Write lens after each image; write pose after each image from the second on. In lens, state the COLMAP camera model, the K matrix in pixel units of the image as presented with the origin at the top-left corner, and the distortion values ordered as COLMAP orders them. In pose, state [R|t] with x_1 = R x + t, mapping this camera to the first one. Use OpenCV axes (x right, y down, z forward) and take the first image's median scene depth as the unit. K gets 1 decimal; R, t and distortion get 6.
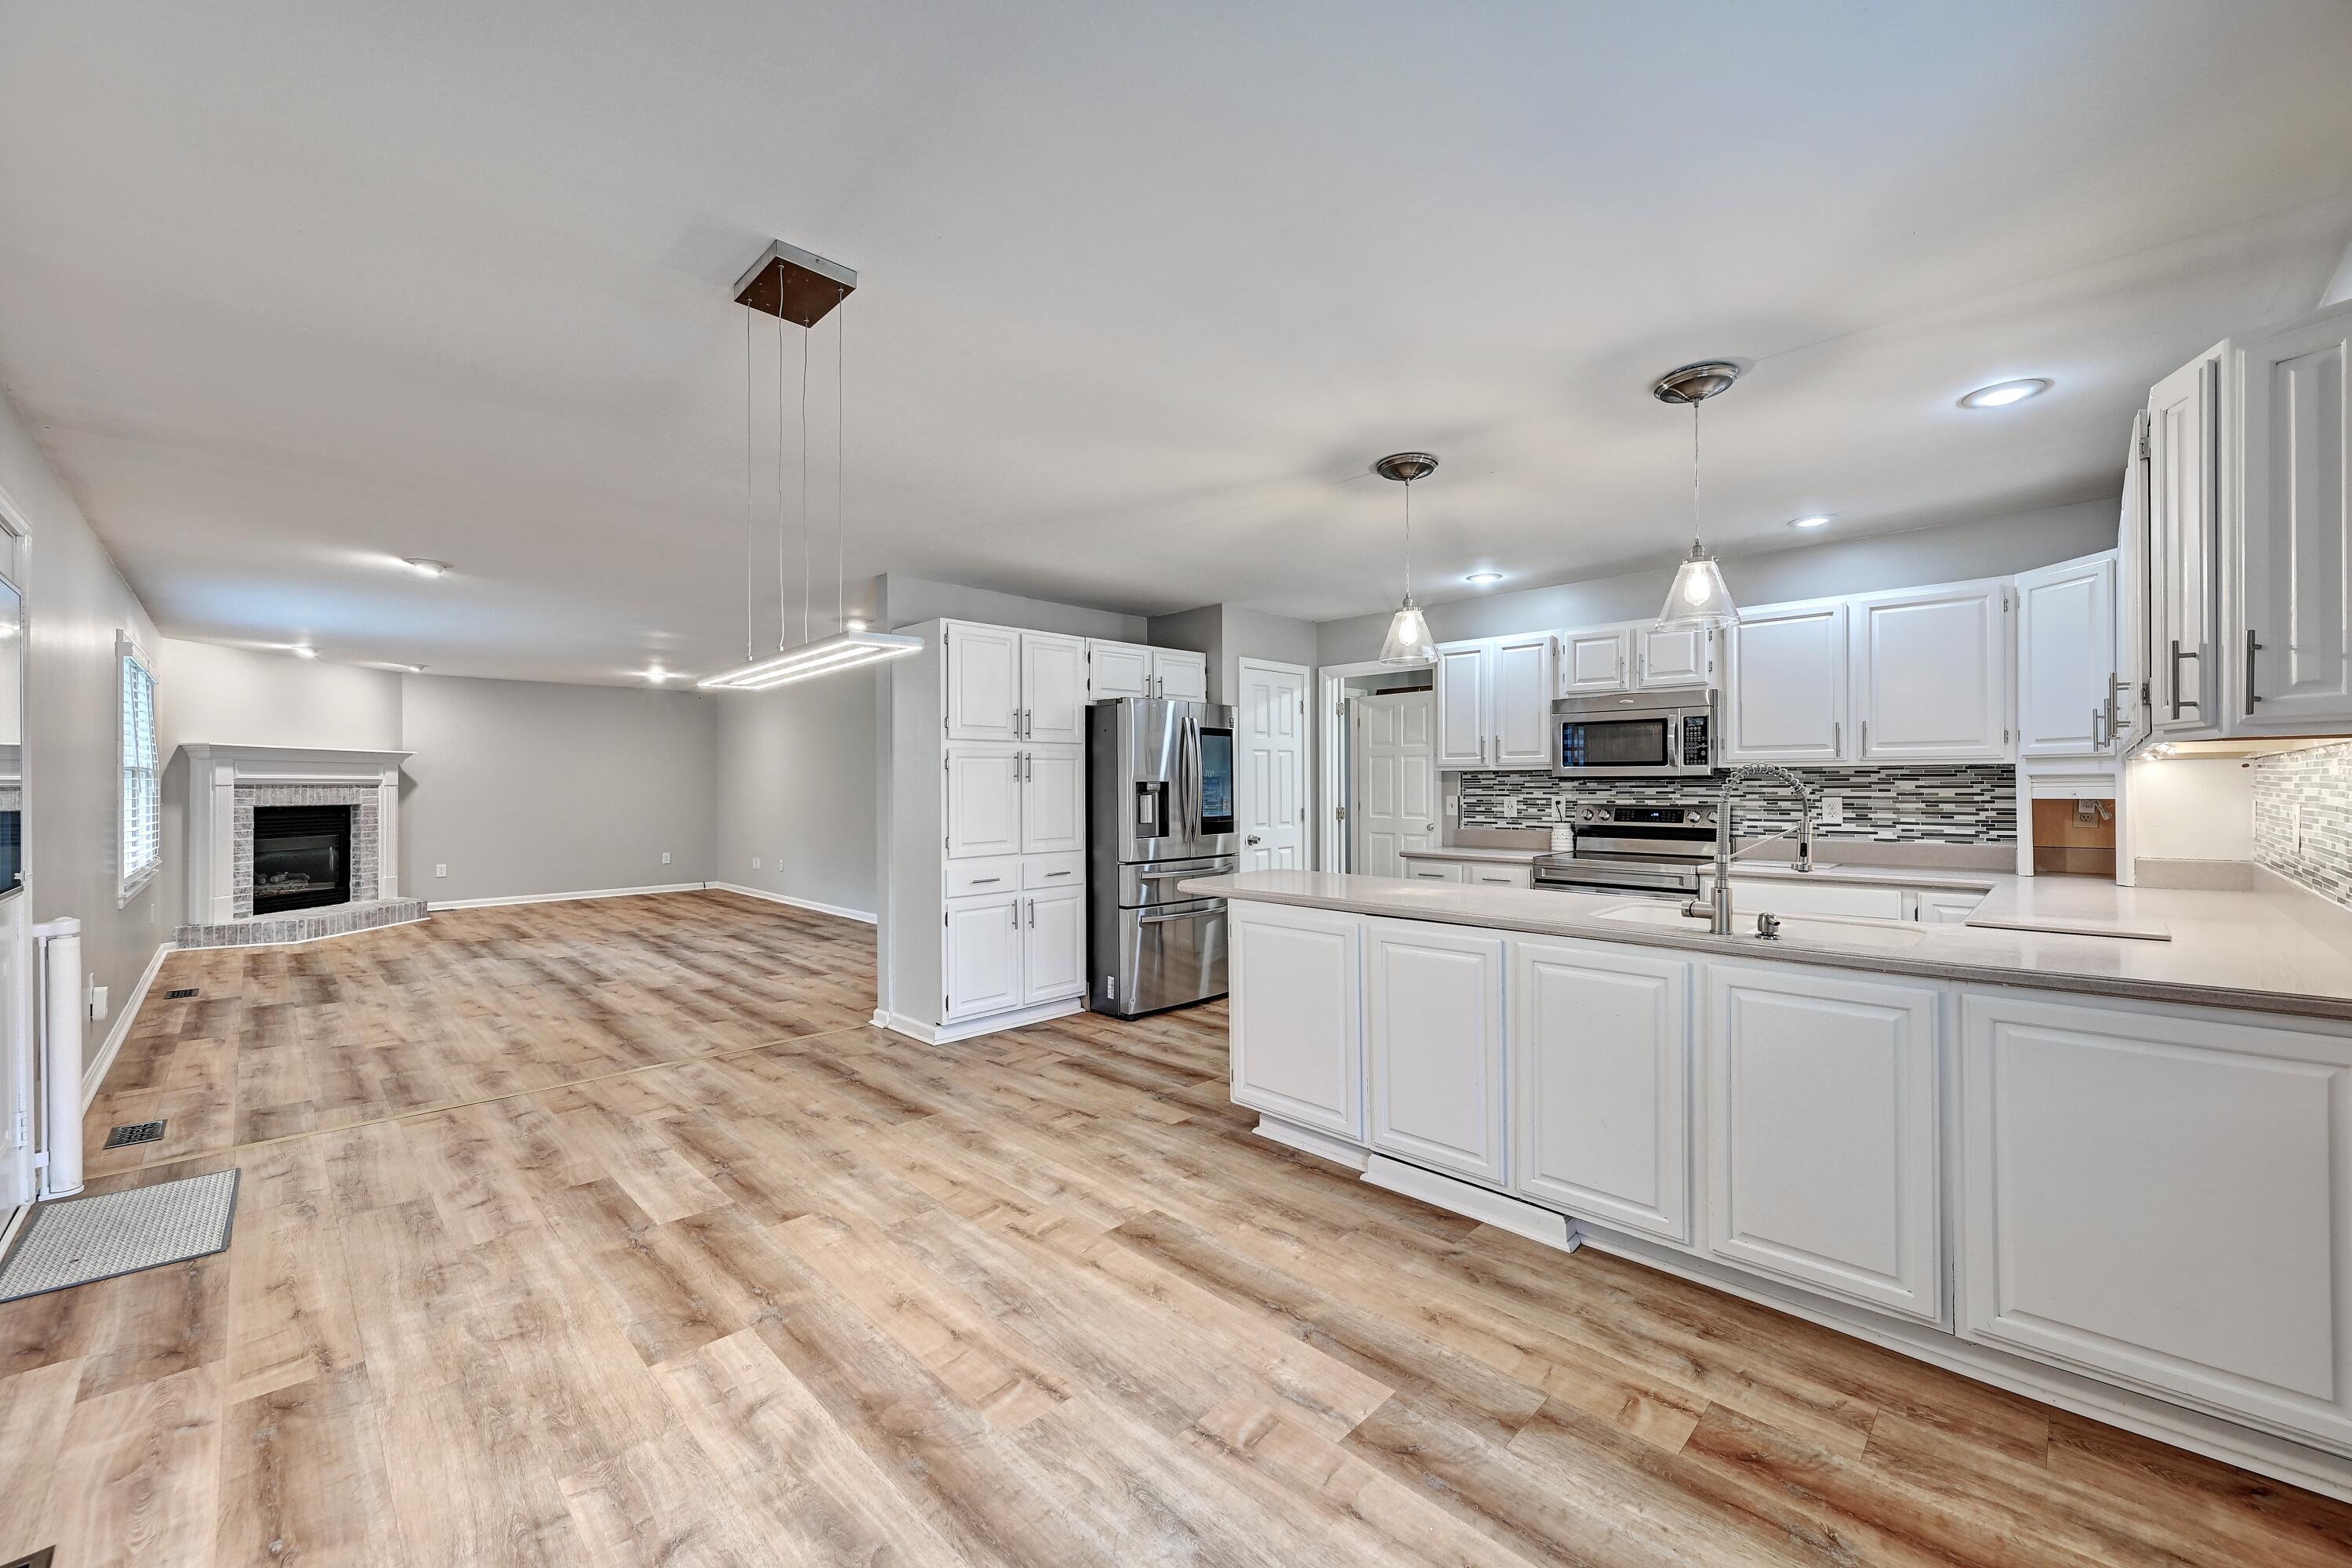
lens RADIAL K [[919.1, 0, 1169.6], [0, 919.1, 780.3], [0, 0, 1]] dist [0.007347, -0.000483]
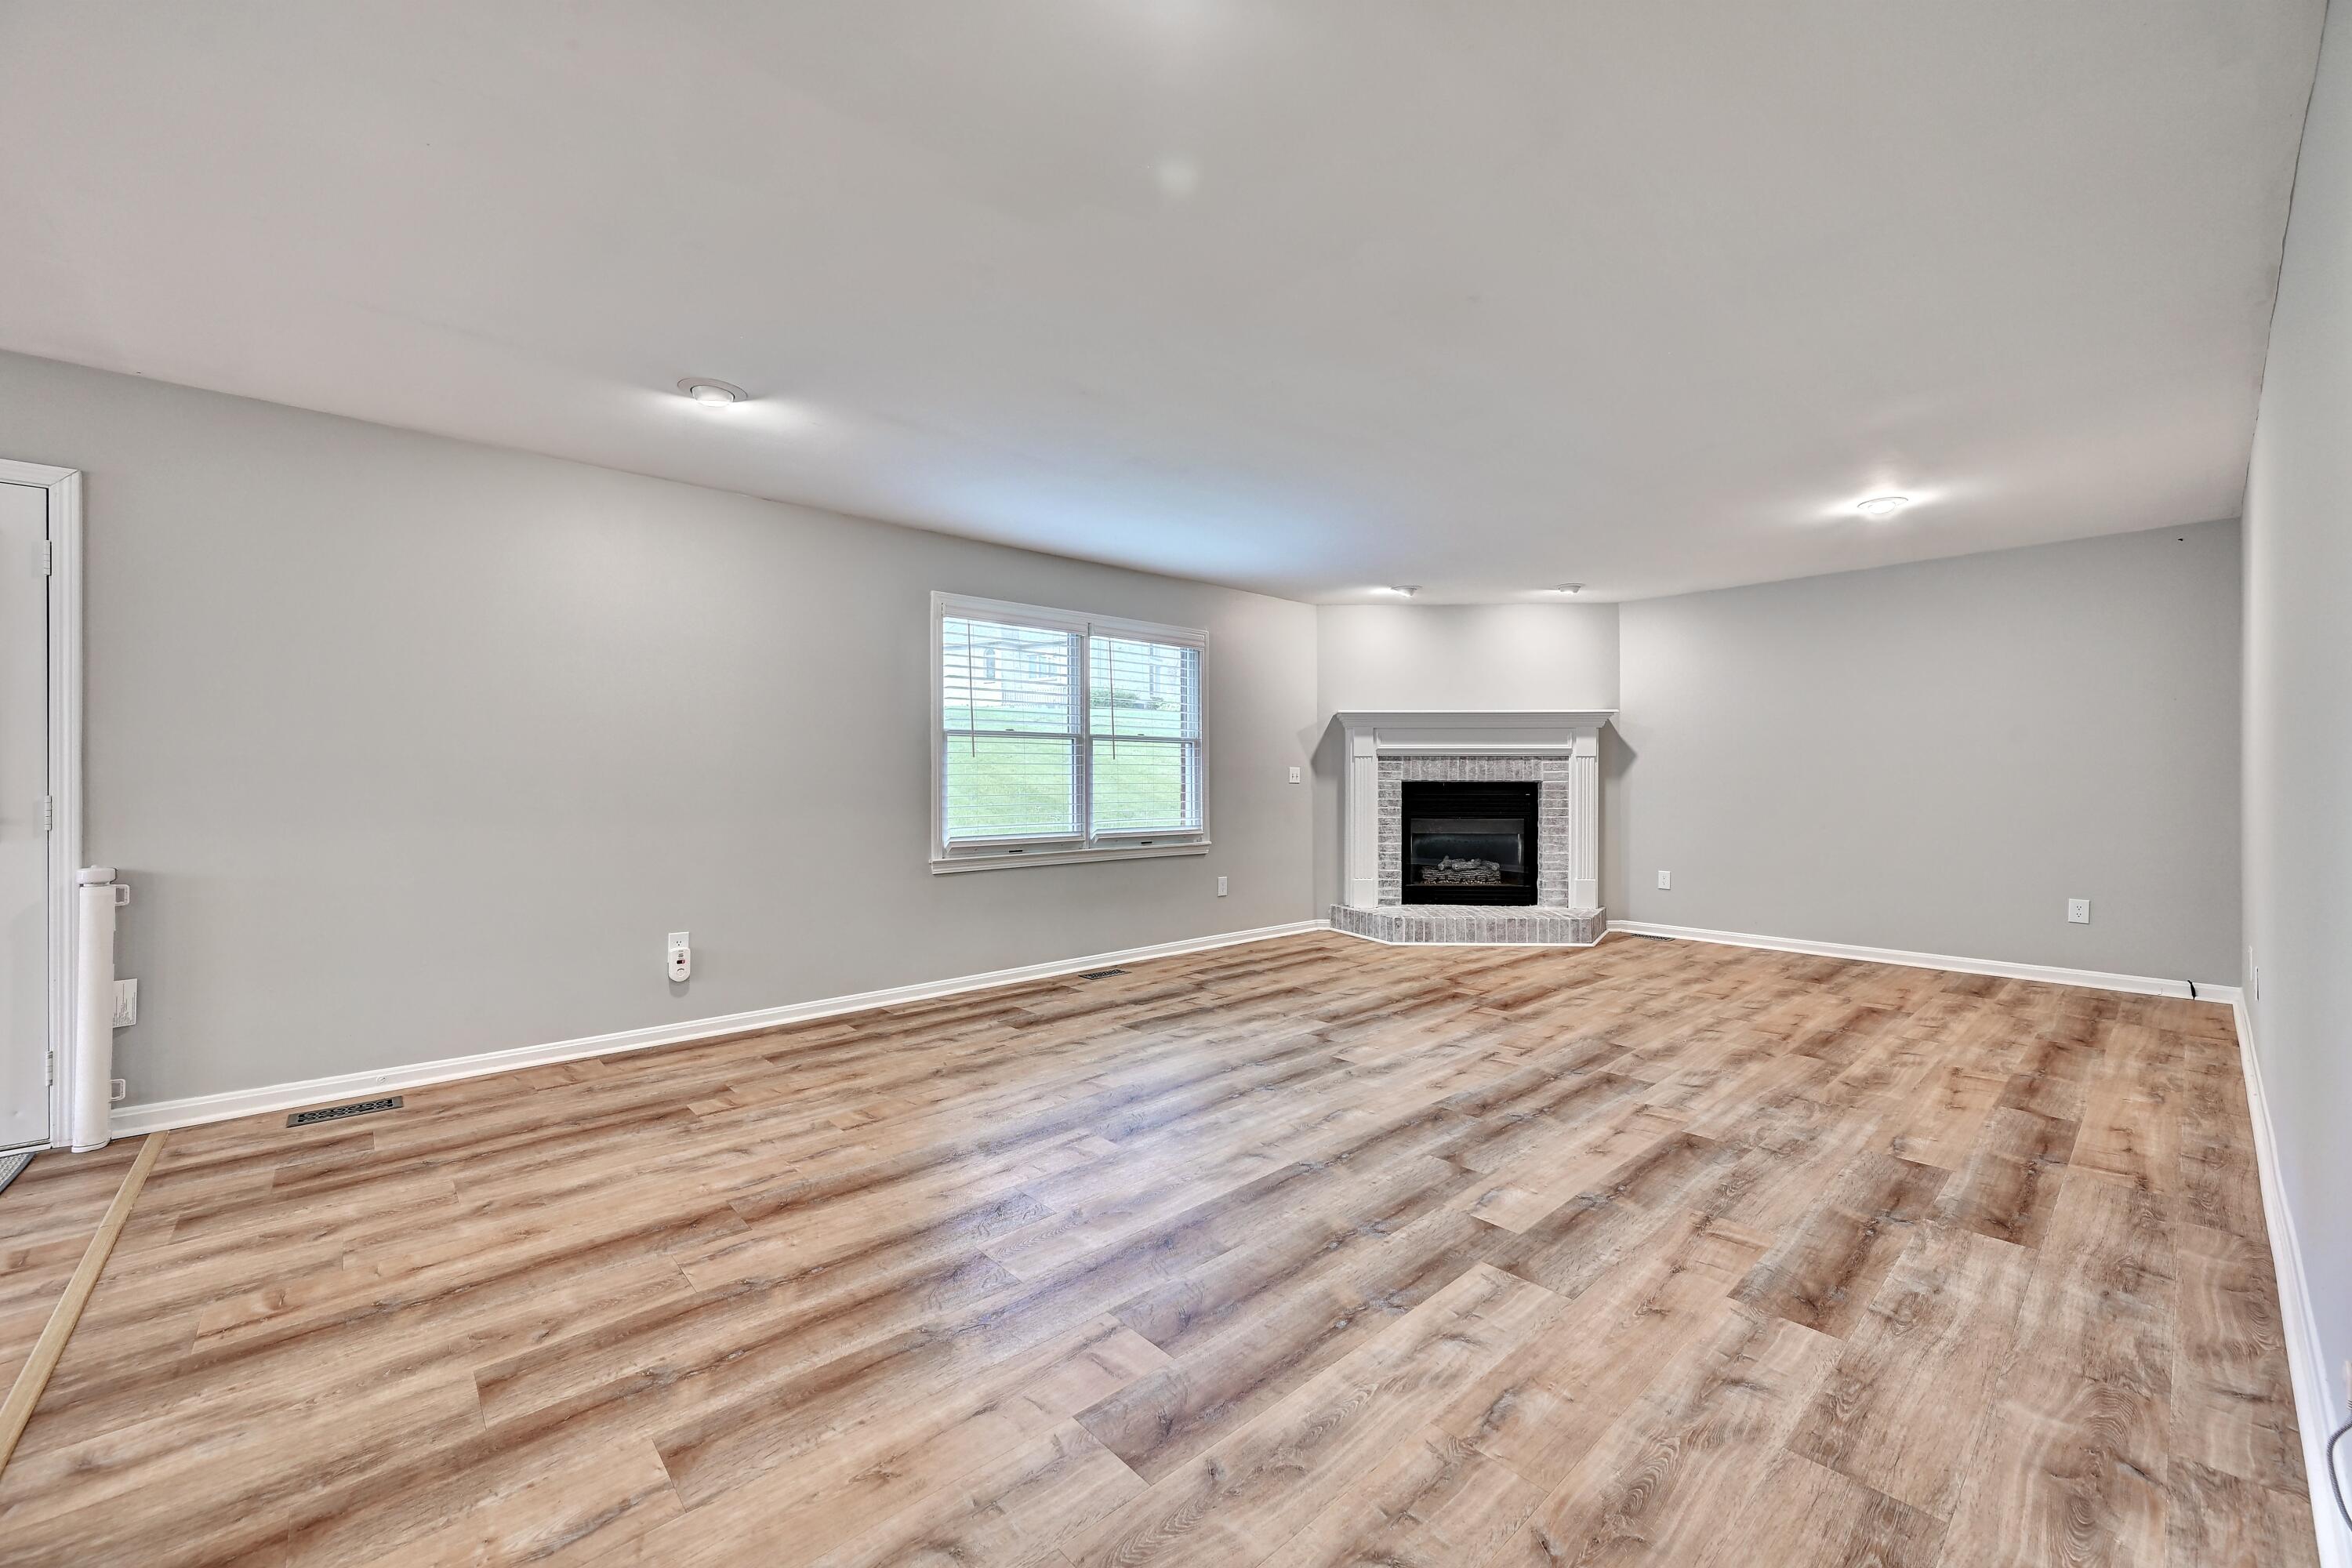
lens RADIAL K [[919.1, 0, 1169.6], [0, 919.1, 780.3], [0, 0, 1]] dist [0.007347, -0.000483]
pose [[-0.052132, 0.004068, -0.998632, -0.102737], [0.006354, 0.999973, 0.003742, 0.022917], [0.998620, -0.006151, -0.052156, 0.820069]]
